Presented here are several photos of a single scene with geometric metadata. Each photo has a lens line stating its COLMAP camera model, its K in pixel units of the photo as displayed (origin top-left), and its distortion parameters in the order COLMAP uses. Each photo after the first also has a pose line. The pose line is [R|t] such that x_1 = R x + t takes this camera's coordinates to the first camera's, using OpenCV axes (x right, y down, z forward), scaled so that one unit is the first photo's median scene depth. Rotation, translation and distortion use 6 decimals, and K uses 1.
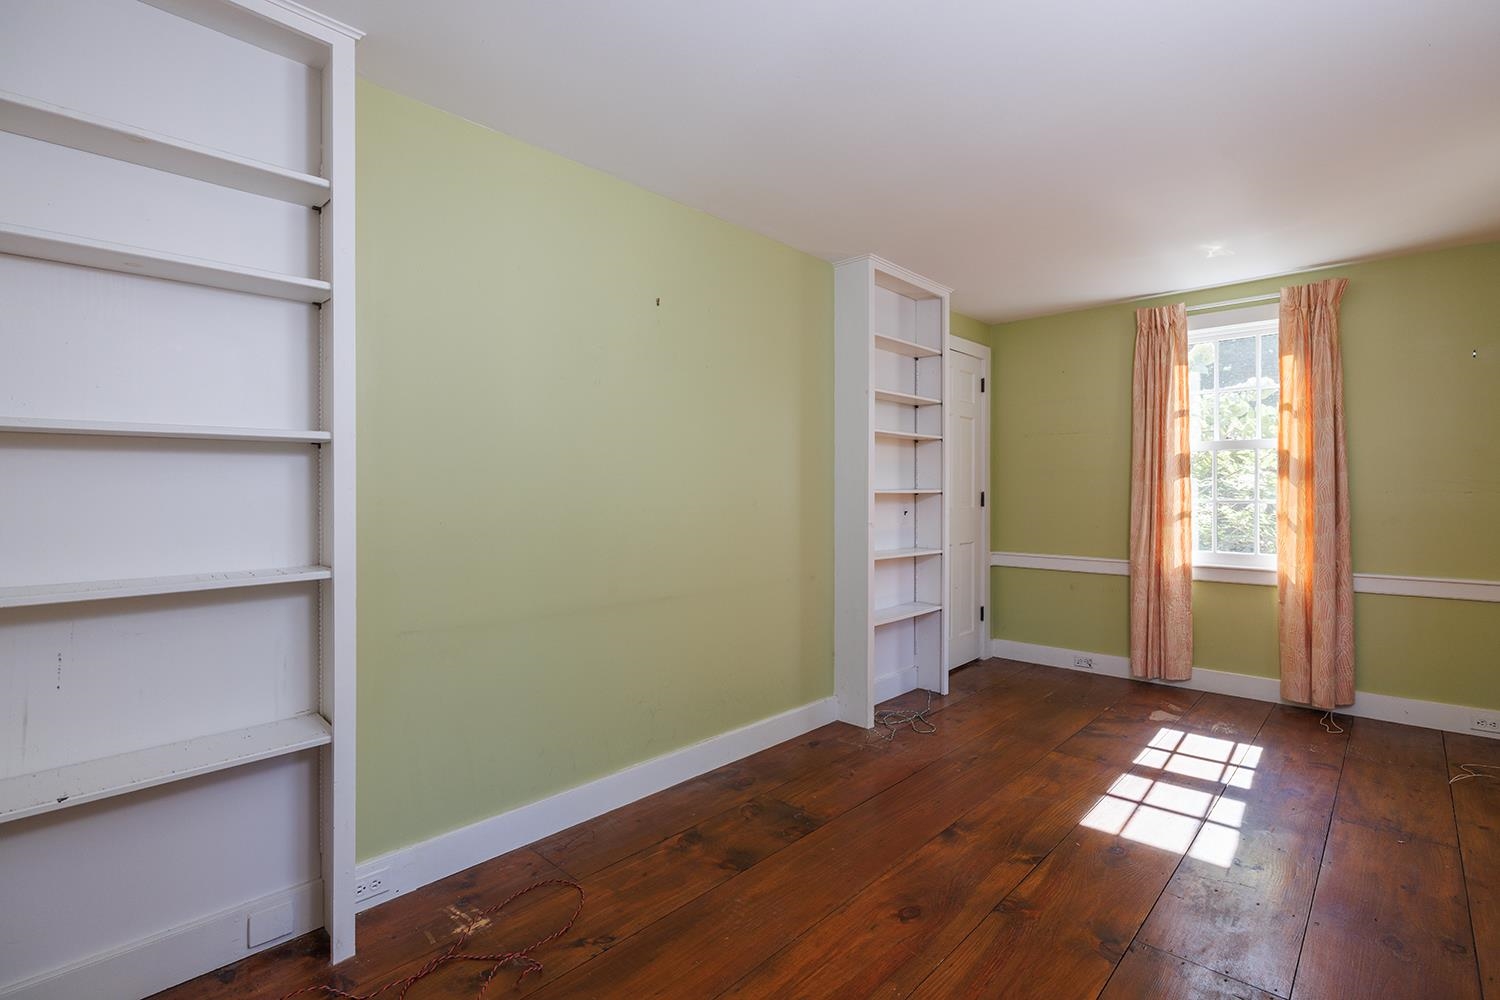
lens RADIAL K [[713.1, 0, 758.3], [0, 713.1, 492.7], [0, 0, 1]] dist [-0.000962, 0.000293]
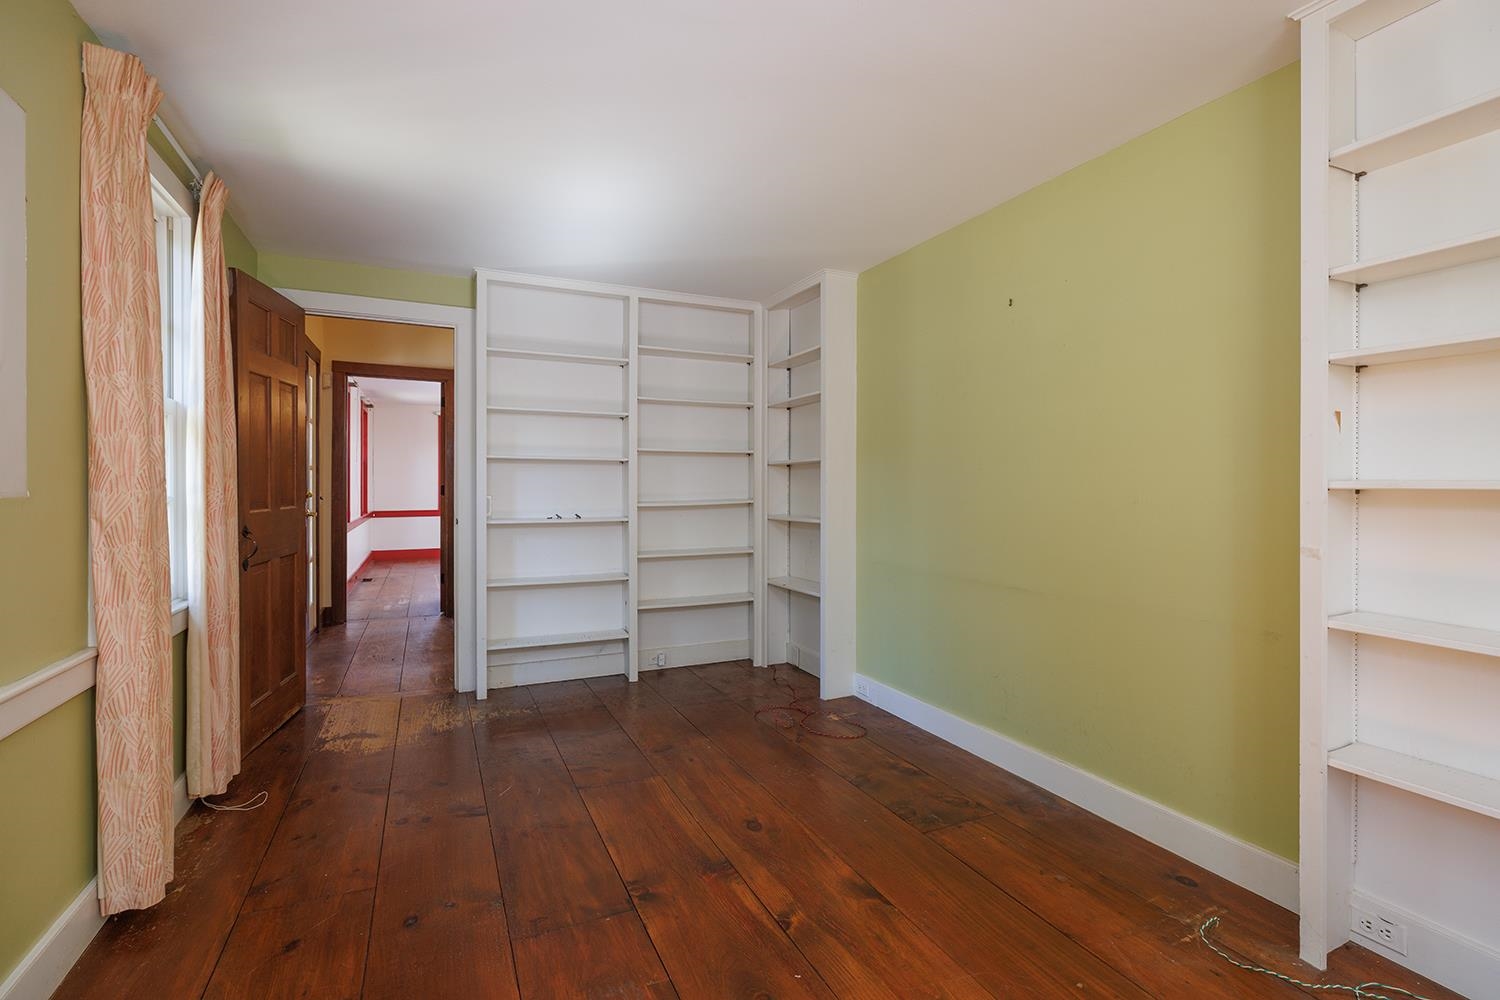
lens RADIAL K [[713.1, 0, 758.3], [0, 713.1, 492.7], [0, 0, 1]] dist [-0.000962, 0.000293]
pose [[-0.389927, 0.012561, -0.920760, 1.145977], [0.001822, 0.999916, 0.012869, -0.004988], [0.920844, 0.003340, -0.389917, 1.269976]]
